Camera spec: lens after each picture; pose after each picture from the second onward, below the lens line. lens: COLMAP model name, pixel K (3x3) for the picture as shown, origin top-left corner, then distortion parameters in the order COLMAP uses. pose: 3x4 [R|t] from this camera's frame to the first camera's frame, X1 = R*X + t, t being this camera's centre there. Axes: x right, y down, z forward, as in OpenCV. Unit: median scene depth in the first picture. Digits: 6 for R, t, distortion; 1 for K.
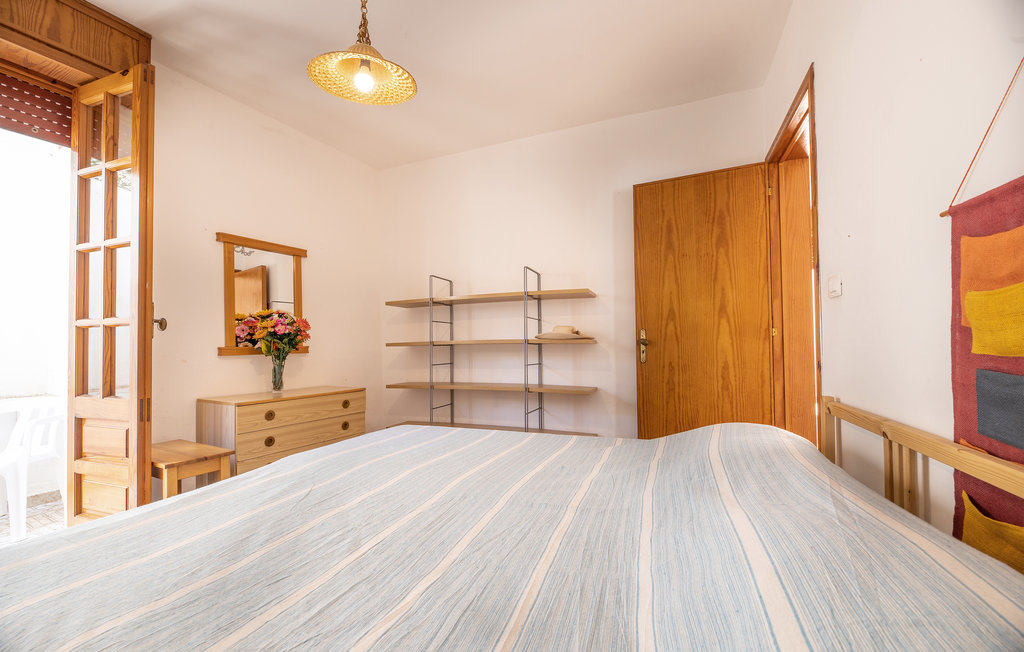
lens RADIAL K [[411.2, 0, 514.3], [0, 411.2, 338.1], [0, 0, 1]] dist [-0.005292, -0.000892]
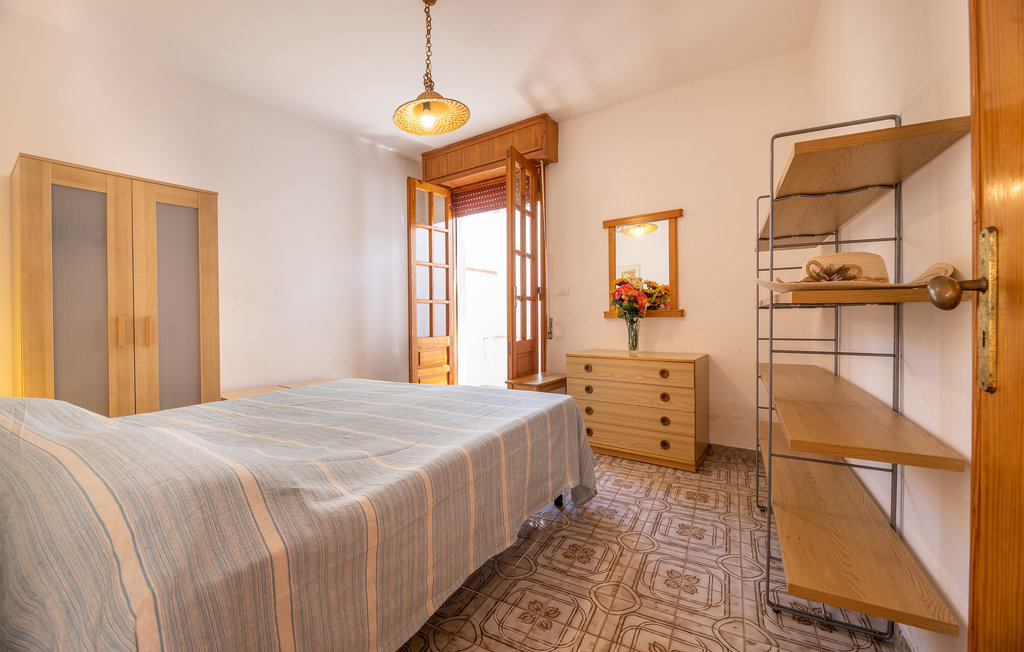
lens RADIAL K [[410.6, 0, 515.4], [0, 410.6, 318.1], [0, 0, 1]] dist [-0.000959, -0.000142]
pose [[-0.094104, 0.022874, -0.995300, 0.551230], [0.029605, 0.999358, 0.020168, 0.008785], [0.995122, -0.027568, -0.094720, 0.791245]]
